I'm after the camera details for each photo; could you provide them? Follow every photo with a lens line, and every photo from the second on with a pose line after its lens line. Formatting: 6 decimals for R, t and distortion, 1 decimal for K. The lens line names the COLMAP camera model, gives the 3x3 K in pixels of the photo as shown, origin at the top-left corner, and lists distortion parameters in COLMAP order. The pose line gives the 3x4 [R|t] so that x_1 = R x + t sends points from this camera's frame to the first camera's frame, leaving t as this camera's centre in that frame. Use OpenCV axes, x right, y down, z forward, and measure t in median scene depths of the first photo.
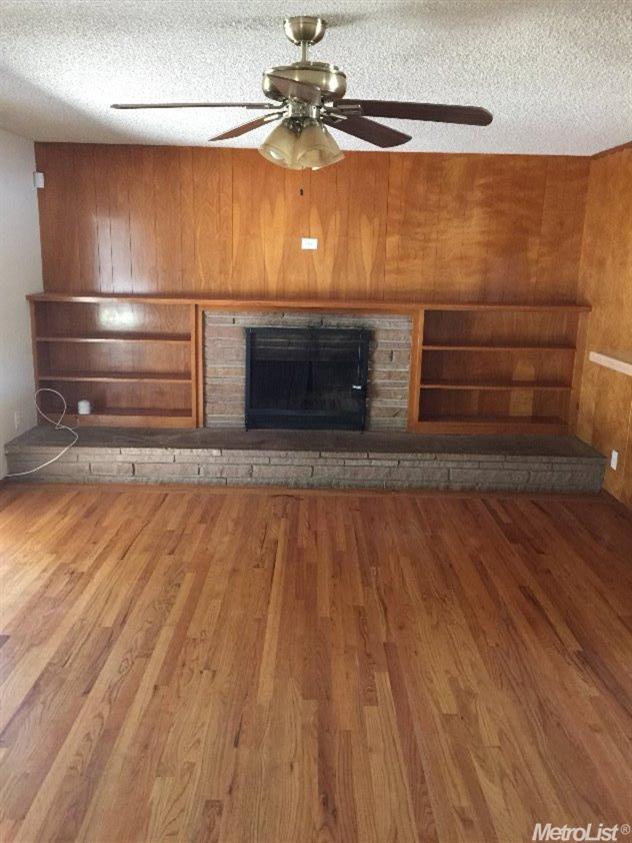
lens RADIAL K [[713.9, 0, 314.8], [0, 713.9, 422.9], [0, 0, 1]] dist [0.047823, -0.027503]
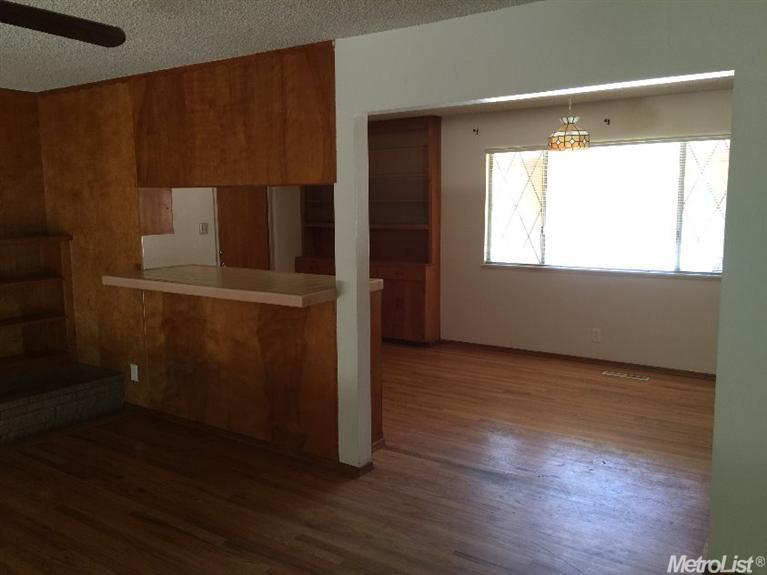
lens RADIAL K [[649.6, 0, 382.5], [0, 649.6, 285.5], [0, 0, 1]] dist [0.047823, -0.027503]
pose [[0.573240, -0.134641, 0.808250, -0.142162], [0.206517, 0.978304, 0.016500, -0.015551], [-0.792936, 0.157459, 0.588608, 0.104700]]
